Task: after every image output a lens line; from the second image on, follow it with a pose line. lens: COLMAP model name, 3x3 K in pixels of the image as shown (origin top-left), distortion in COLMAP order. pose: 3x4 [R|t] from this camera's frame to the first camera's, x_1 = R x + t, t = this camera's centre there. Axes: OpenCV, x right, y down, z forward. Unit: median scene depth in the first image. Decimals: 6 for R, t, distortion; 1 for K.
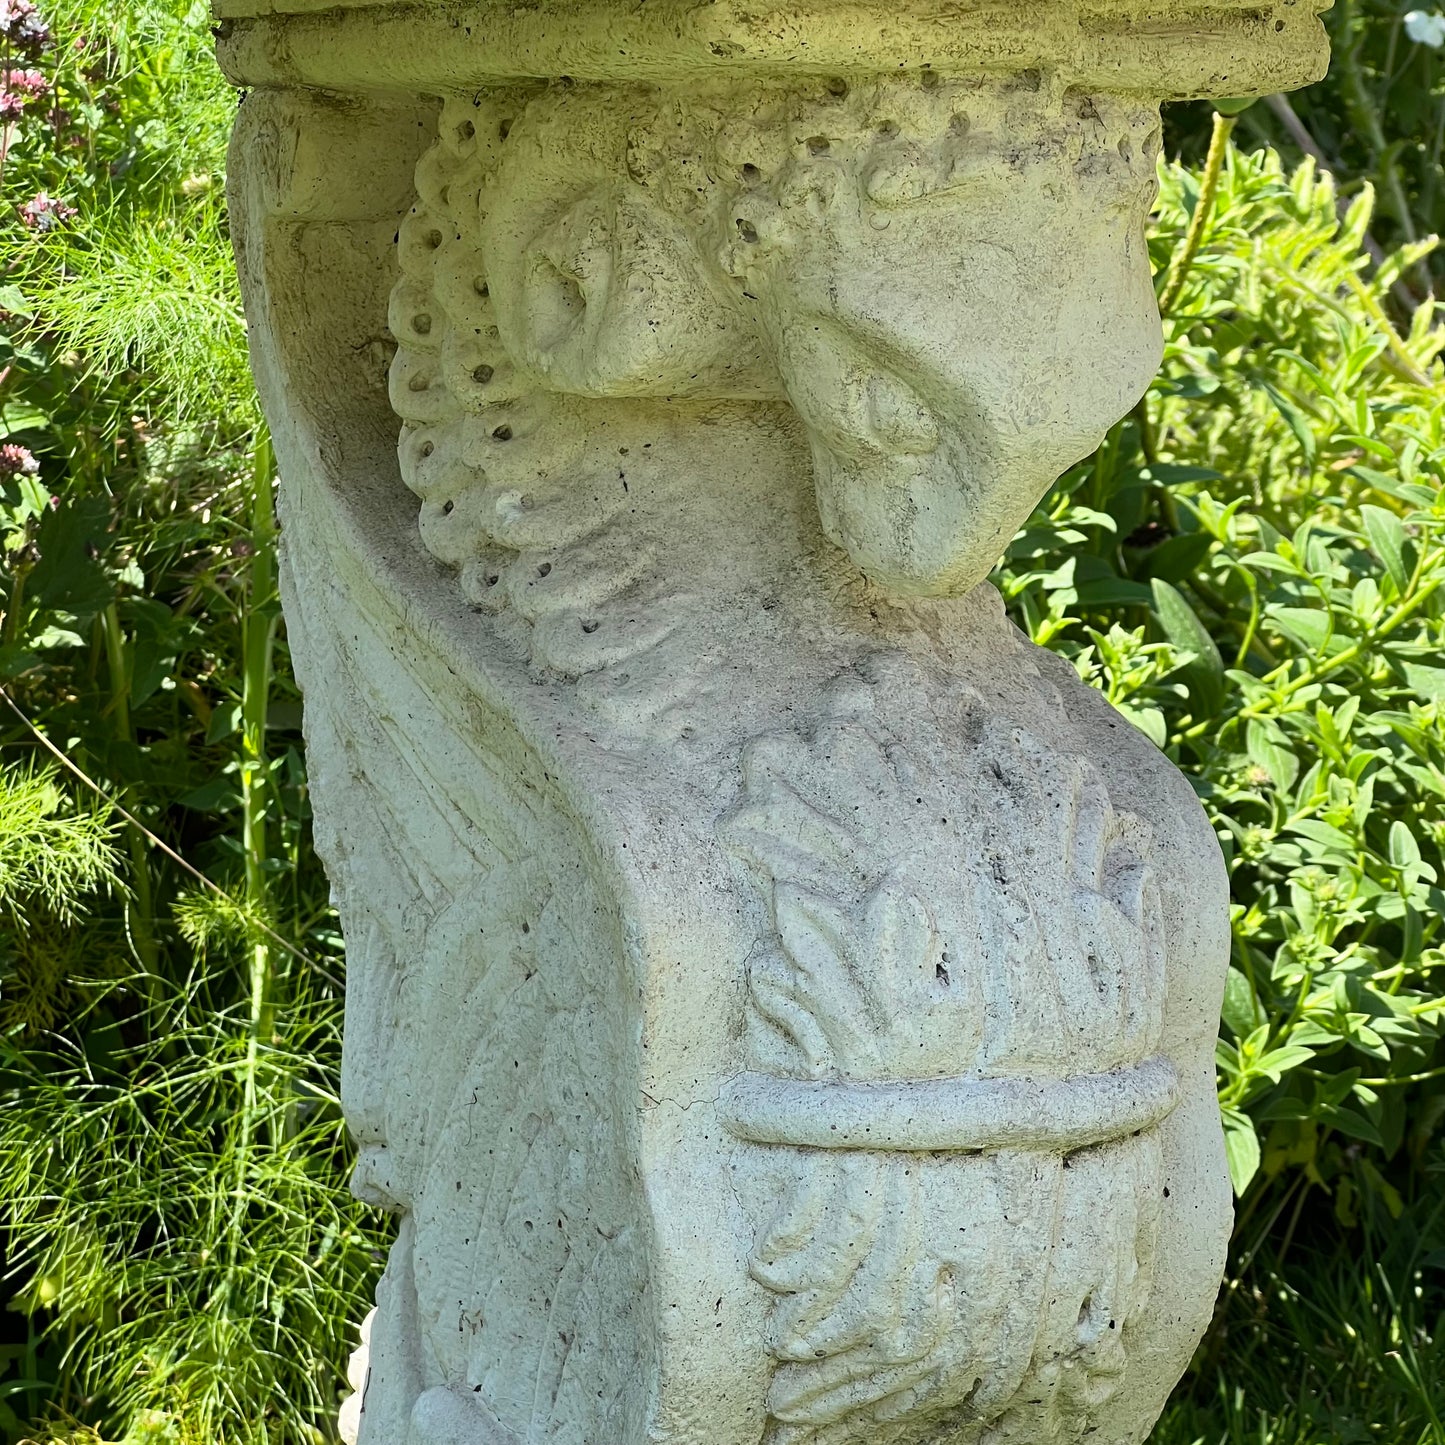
lens RADIAL K [[4418.3, 0, 722.5], [0, 4418.3, 674.4], [0, 0, 1]] dist [-0.682619, 18.362411]
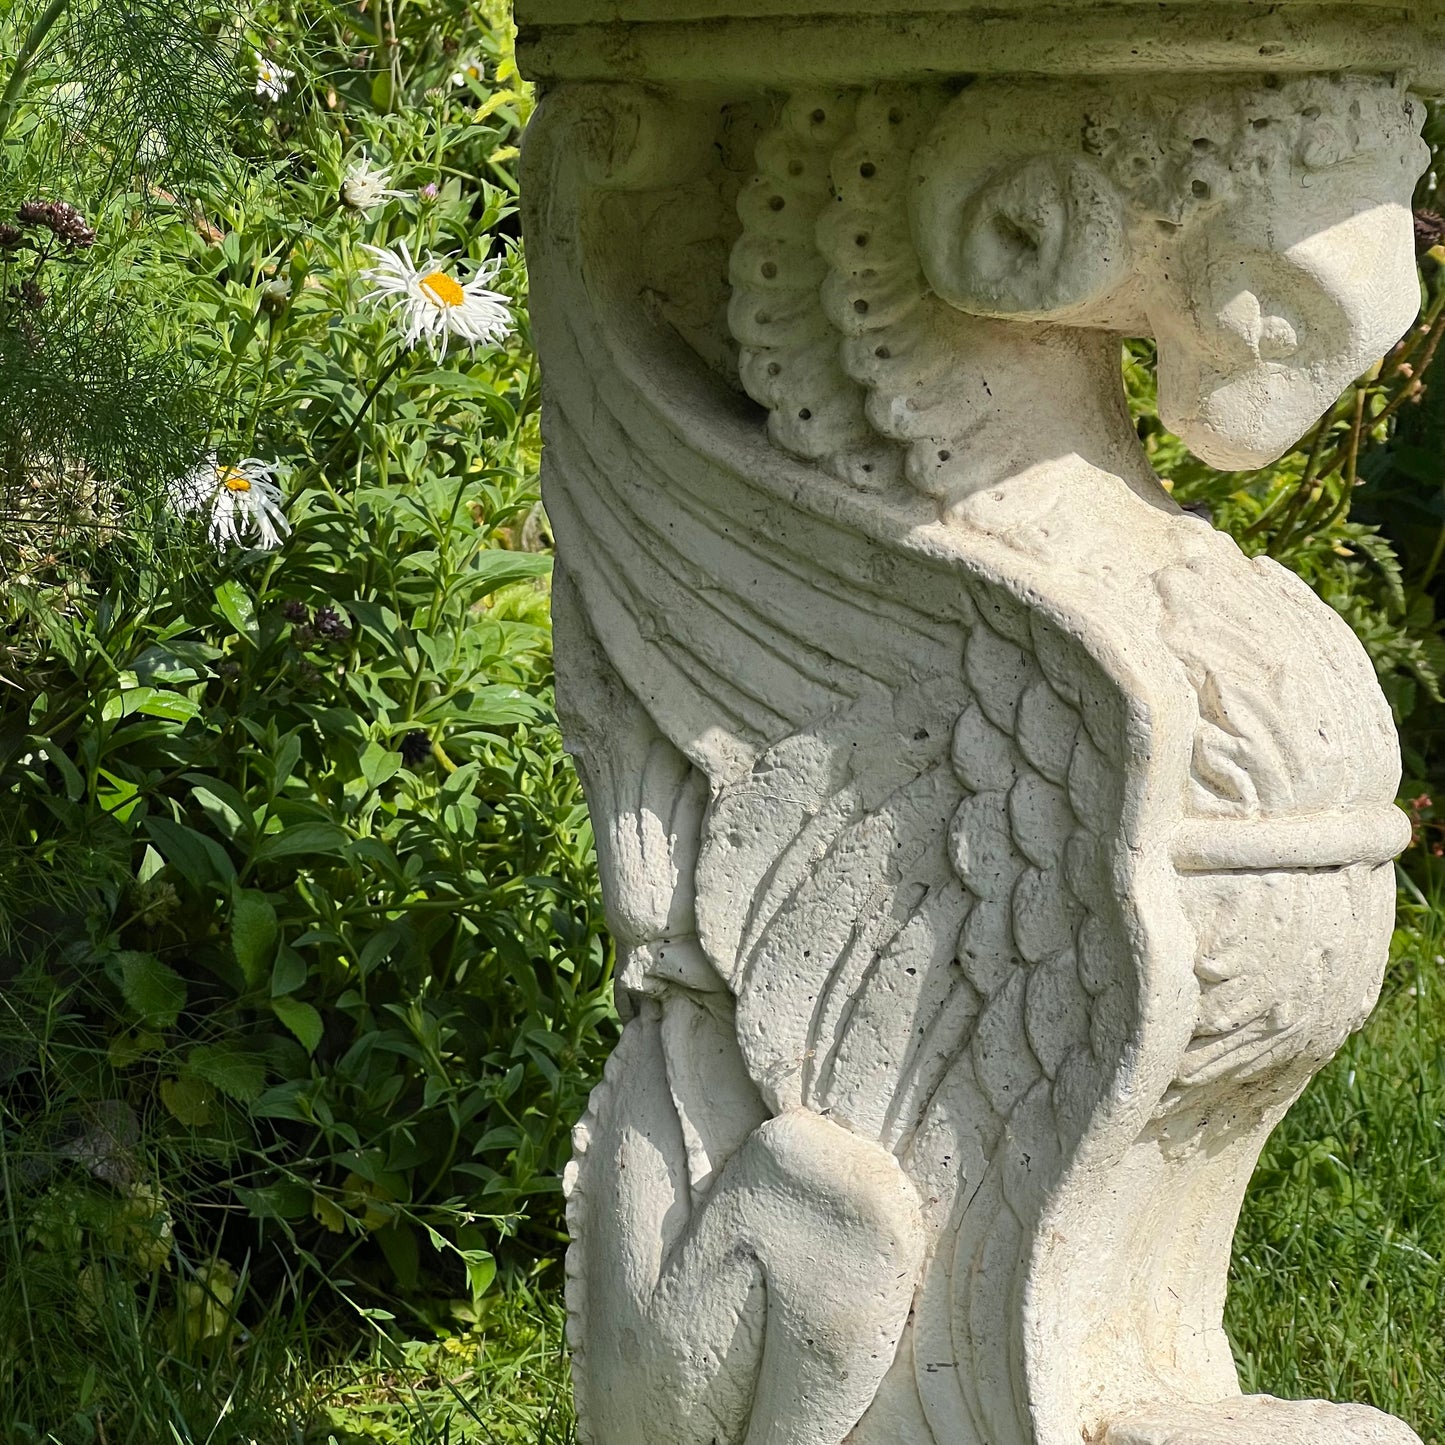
lens RADIAL K [[4362.8, 0, 746.0], [0, 4362.8, 759.9], [0, 0, 1]] dist [-0.428783, 10.804519]
pose [[0.875945, -0.042281, 0.480554, -0.739555], [0.045676, 0.998946, 0.004634, 0.059534], [-0.480243, 0.017891, 0.876953, -0.097416]]
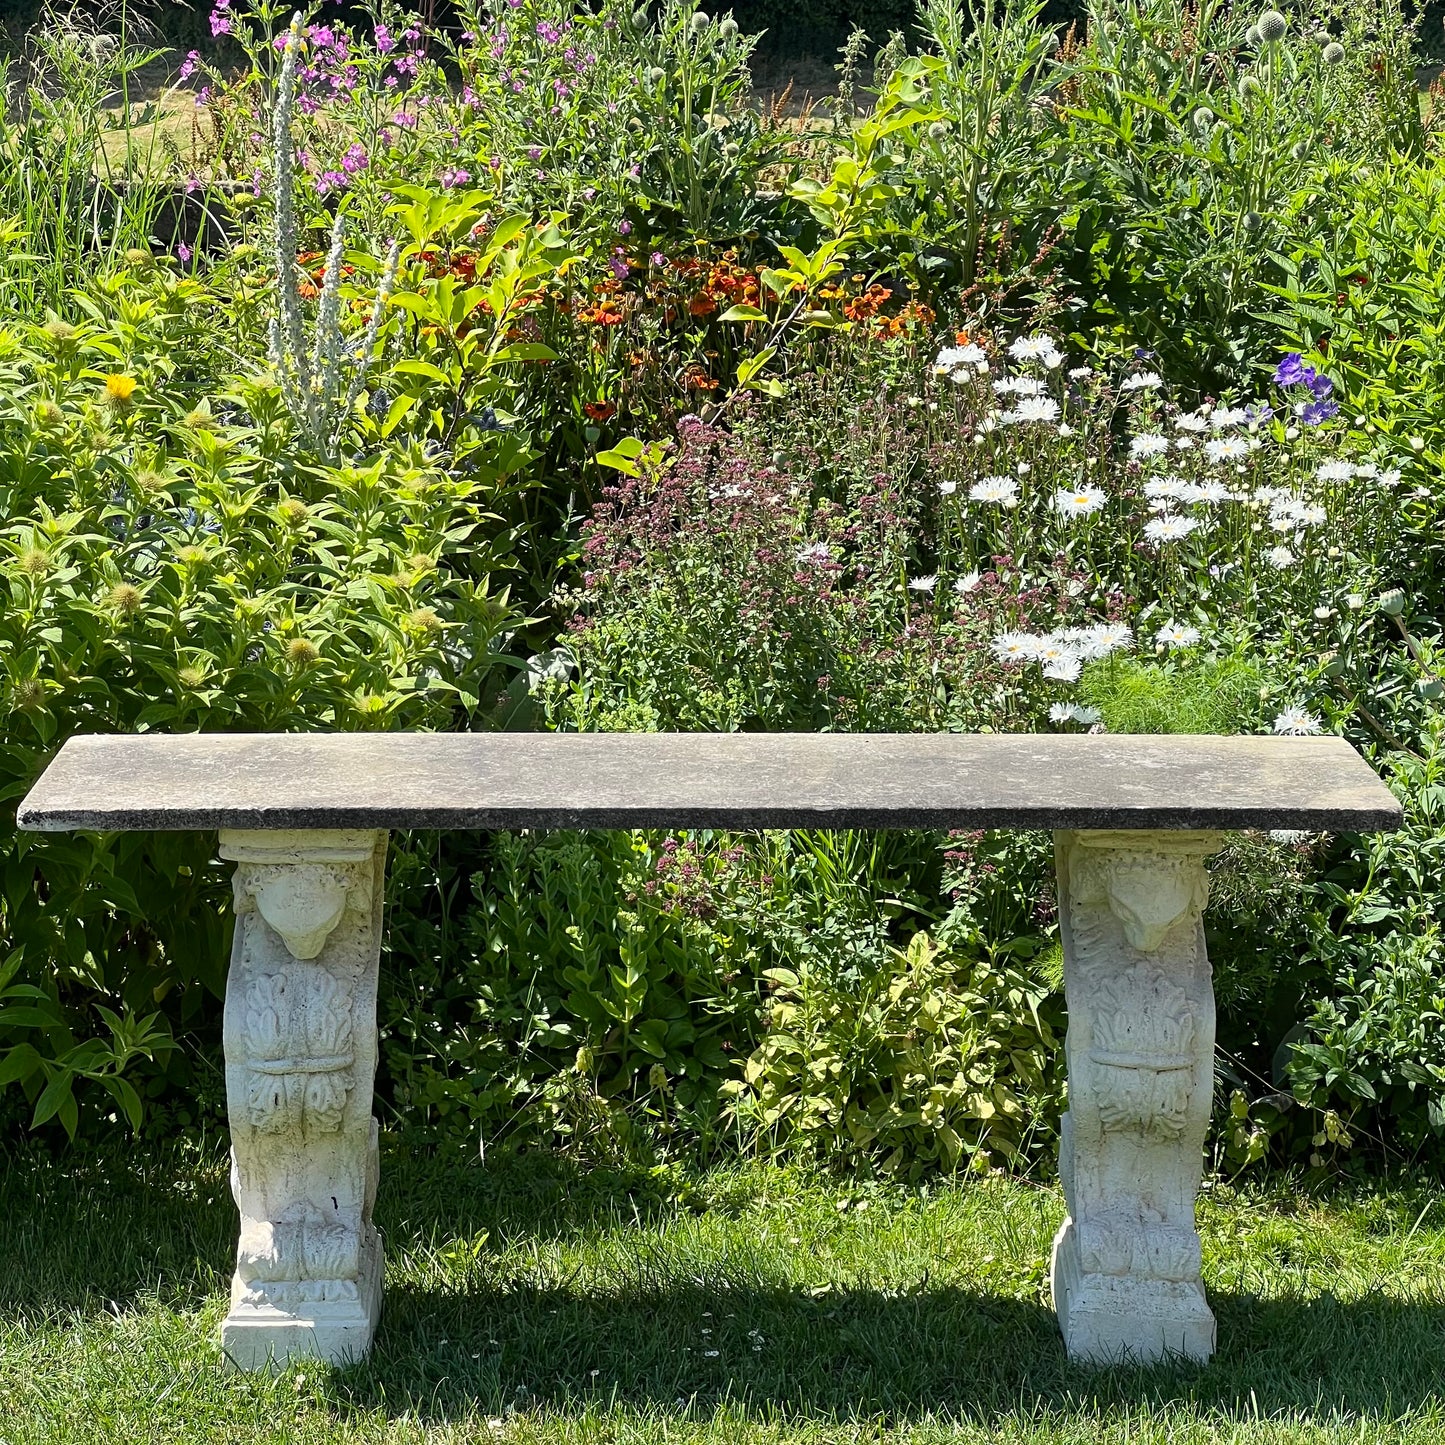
lens RADIAL K [[4402.6, 0, 768.1], [0, 4402.6, 720.8], [0, 0, 1]] dist [-0.615479, 14.045026]
pose [[0.891193, 0.078710, -0.446744, 1.771629], [-0.070512, 0.996898, 0.034977, -0.400735], [0.448111, 0.000329, 0.893978, -3.384900]]
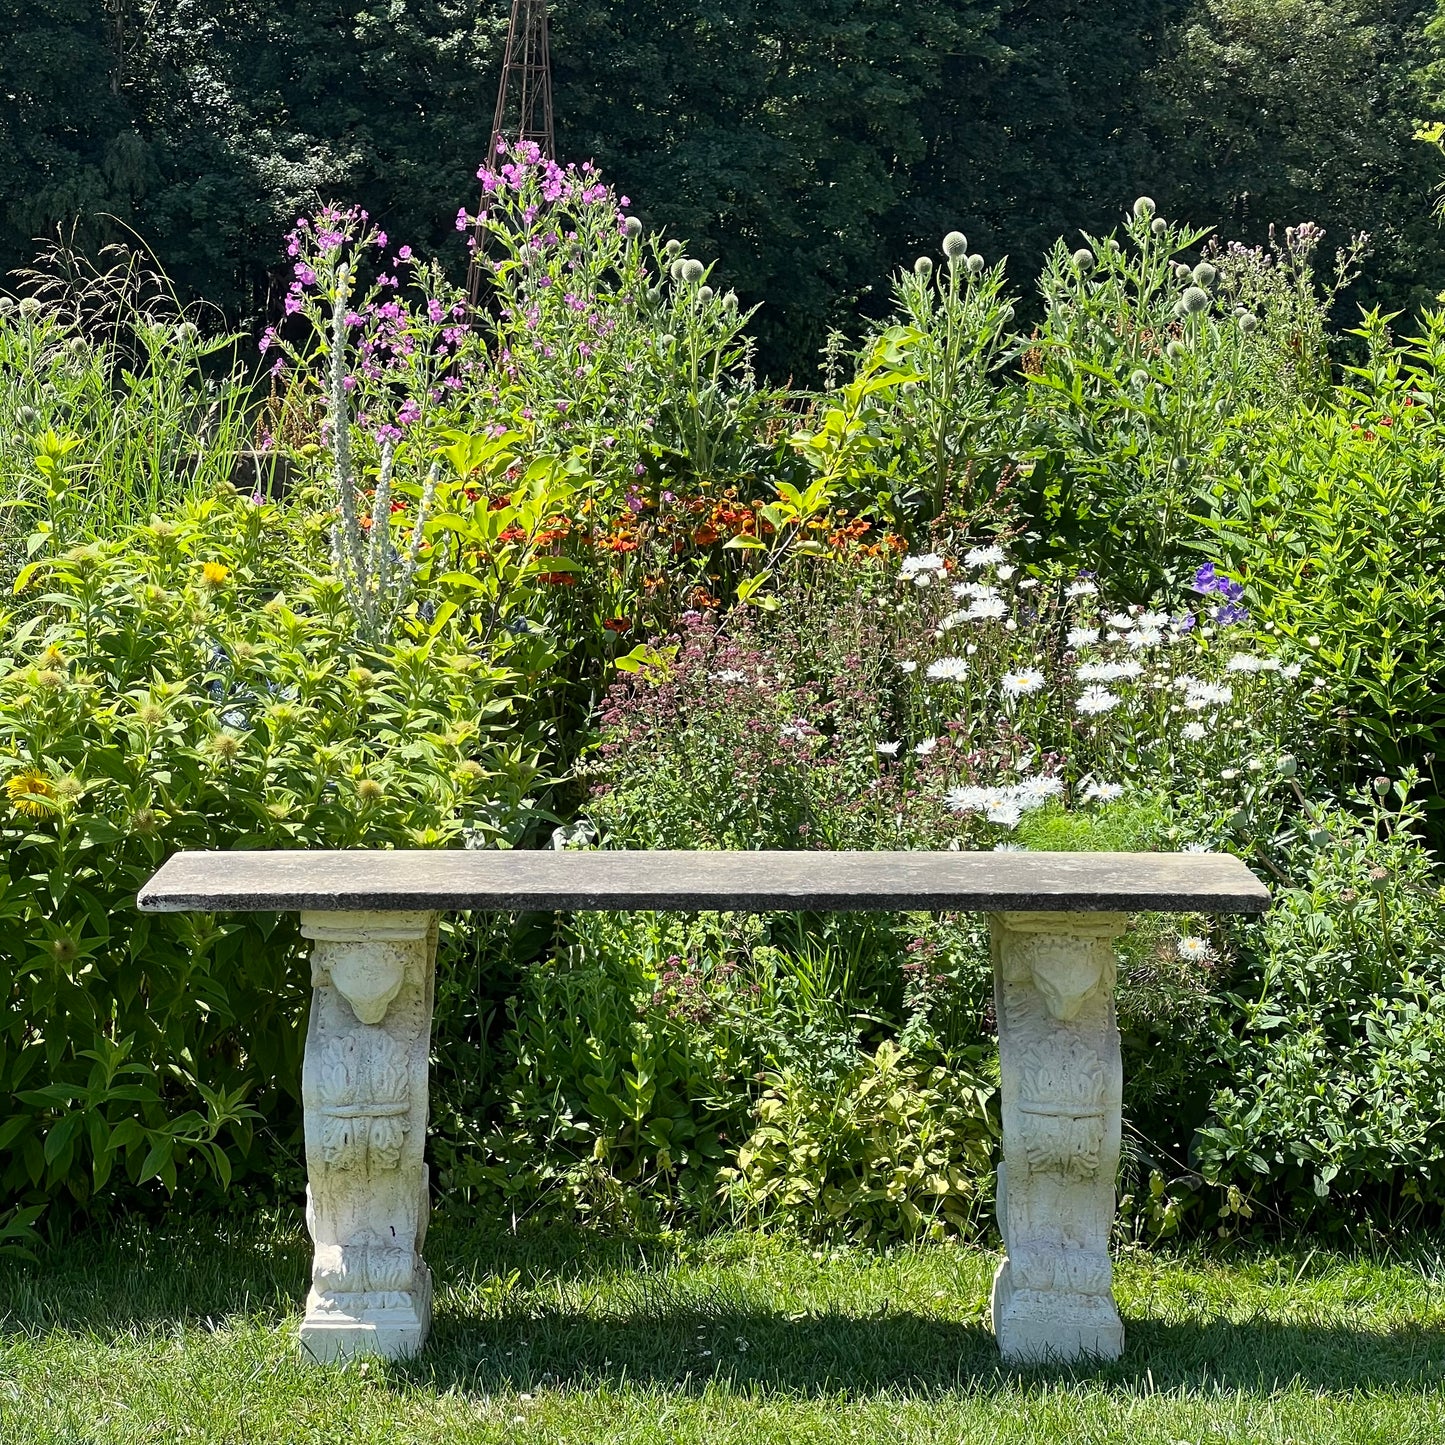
lens RADIAL K [[4402.6, 0, 768.1], [0, 4402.6, 720.8], [0, 0, 1]] dist [-0.615479, 14.045026]
pose [[0.888220, 0.040532, -0.457627, 2.299320], [-0.070287, 0.996363, -0.048175, -0.104522], [0.454010, 0.074955, 0.887838, -4.256869]]
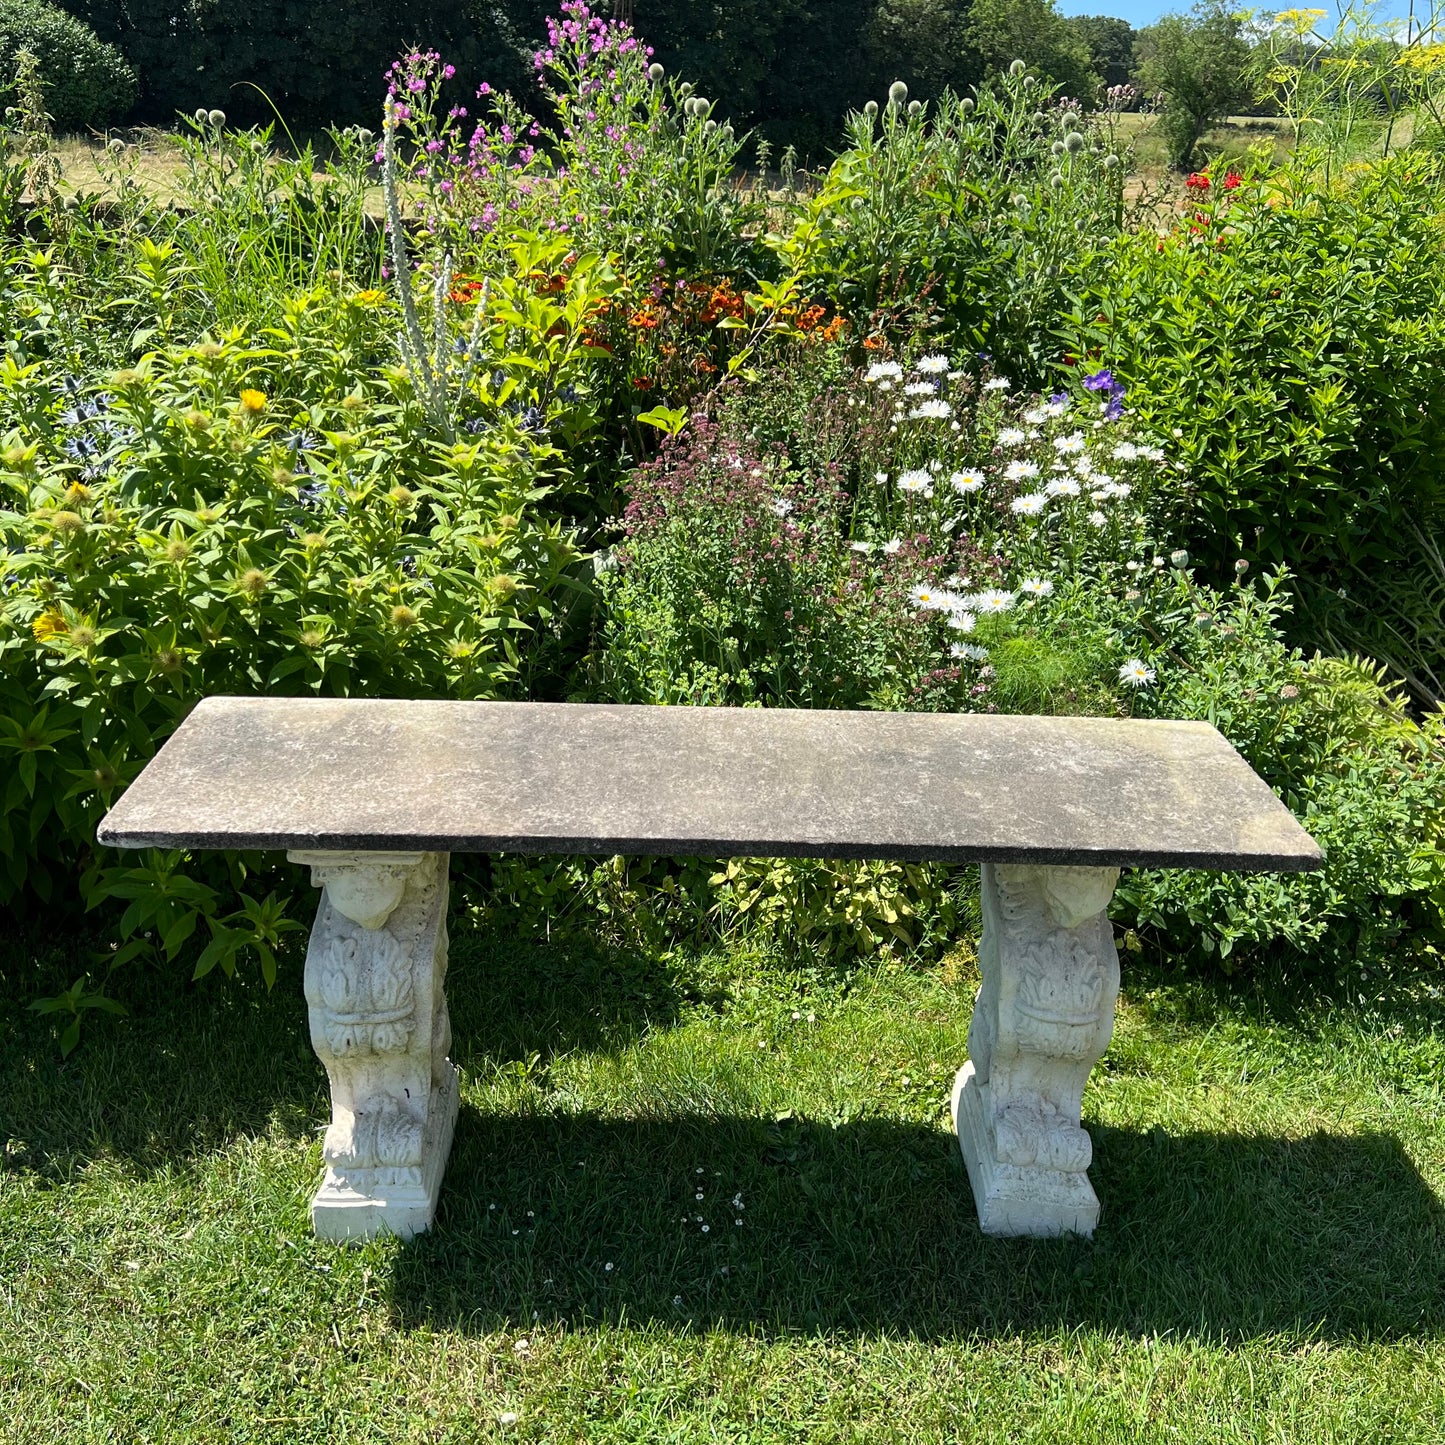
lens RADIAL K [[1447.1, 0, 717.8], [0, 1447.1, 743.7], [0, 0, 1]] dist [0.108057, -0.313175]
pose [[0.889667, 0.201583, -0.409703, 0.375069], [-0.100136, 0.961565, 0.255666, -0.692575], [0.445494, -0.186432, 0.875659, -0.826210]]
